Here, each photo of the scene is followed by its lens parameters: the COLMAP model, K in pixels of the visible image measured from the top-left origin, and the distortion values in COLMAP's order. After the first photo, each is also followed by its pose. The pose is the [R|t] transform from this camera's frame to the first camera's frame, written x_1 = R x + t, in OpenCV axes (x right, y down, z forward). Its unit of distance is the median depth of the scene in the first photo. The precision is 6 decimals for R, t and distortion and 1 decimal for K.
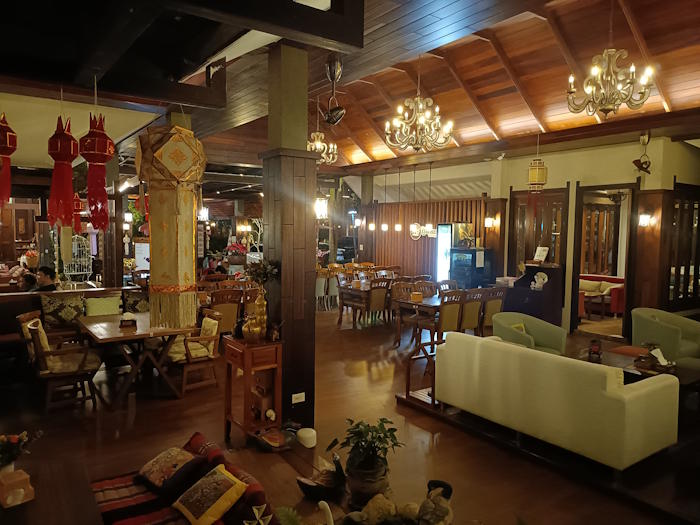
lens RADIAL K [[504.1, 0, 348.6], [0, 504.1, 262.9], [0, 0, 1]] dist [0.018397, -0.011775]
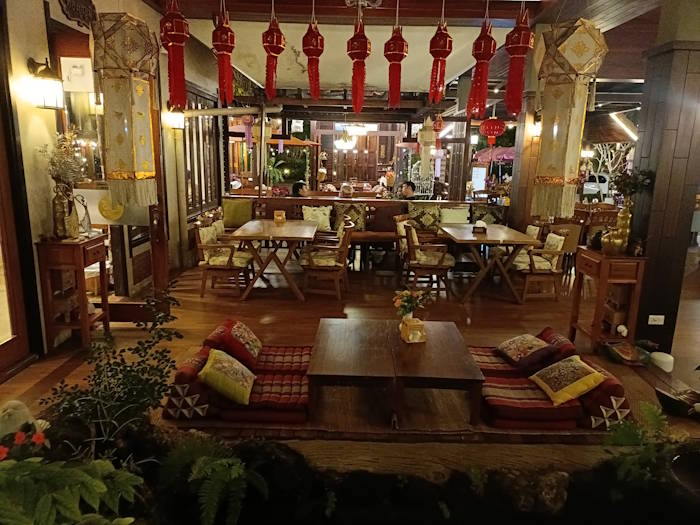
lens RADIAL K [[504.1, 0, 349.6], [0, 504.1, 261.1], [0, 0, 1]] dist [0.018397, -0.011775]
pose [[0.817017, 0.123723, -0.563184, -0.049449], [-0.050783, 0.988353, 0.143455, 0.054503], [0.574373, -0.088605, 0.813784, -0.088840]]
